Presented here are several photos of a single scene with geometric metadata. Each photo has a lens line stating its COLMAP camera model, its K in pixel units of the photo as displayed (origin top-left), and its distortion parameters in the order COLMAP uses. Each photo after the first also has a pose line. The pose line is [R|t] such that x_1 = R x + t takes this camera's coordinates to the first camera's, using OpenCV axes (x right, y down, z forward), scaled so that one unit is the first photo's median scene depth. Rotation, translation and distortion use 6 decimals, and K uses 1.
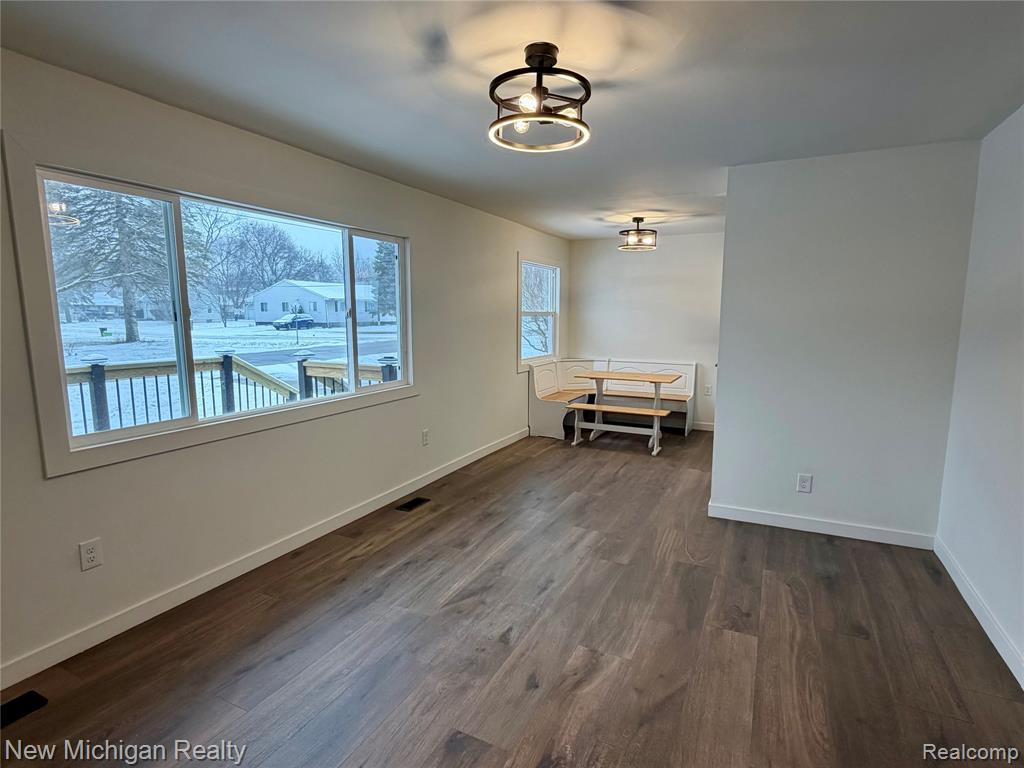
lens RADIAL K [[533.6, 0, 512.4], [0, 533.6, 386.7], [0, 0, 1]] dist [-0.000393, -0.000190]
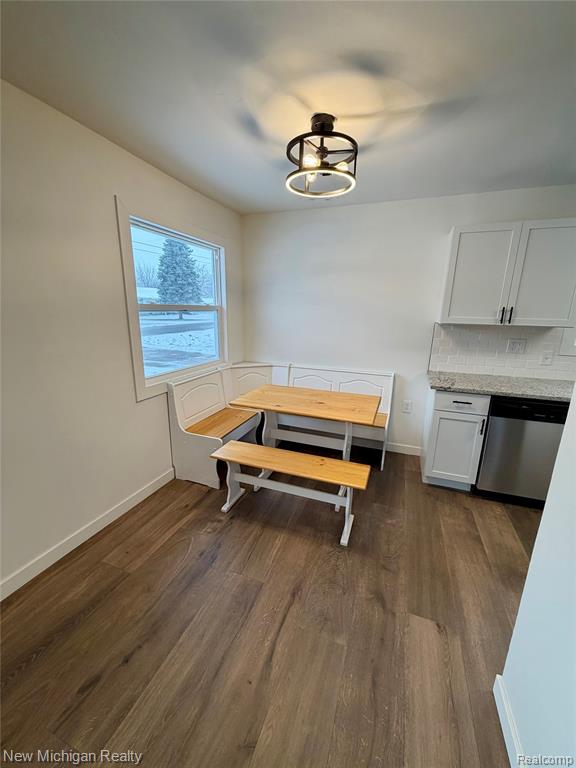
lens RADIAL K [[308.6, 0, 287.9], [0, 308.6, 381.5], [0, 0, 1]] dist [-0.001159, 0.000276]
pose [[0.994544, -0.009602, 0.103876, 0.254515], [-0.000355, 0.995438, 0.095409, -0.142908], [-0.104318, -0.094925, 0.990003, 1.034666]]
